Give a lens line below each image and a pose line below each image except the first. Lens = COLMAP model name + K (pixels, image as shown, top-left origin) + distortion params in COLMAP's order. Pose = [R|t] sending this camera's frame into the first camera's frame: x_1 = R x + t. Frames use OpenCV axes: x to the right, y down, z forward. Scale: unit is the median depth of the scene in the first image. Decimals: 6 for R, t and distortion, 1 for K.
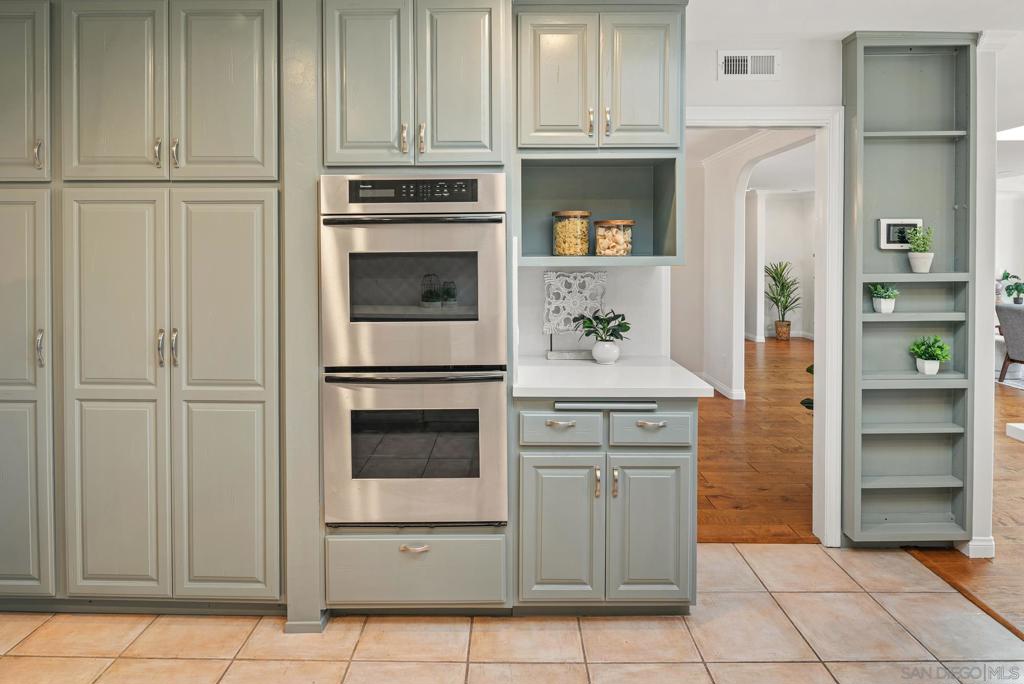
lens RADIAL K [[562.4, 0, 503.0], [0, 562.4, 260.4], [0, 0, 1]] dist [-0.001304, -0.007428]
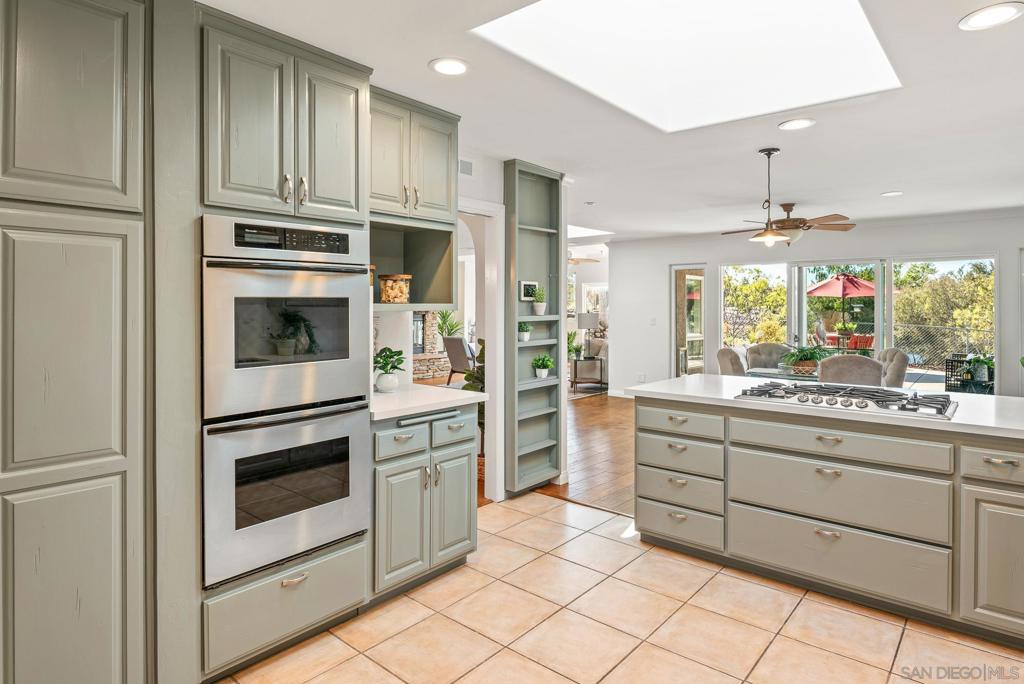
lens RADIAL K [[573.6, 0, 509.4], [0, 573.6, 306.9], [0, 0, 1]] dist [-0.003427, -0.001621]
pose [[0.647407, 0.002337, 0.762141, -0.689508], [0.005961, 0.999949, -0.008129, 0.013272], [-0.762121, 0.009806, 0.647360, -0.002973]]
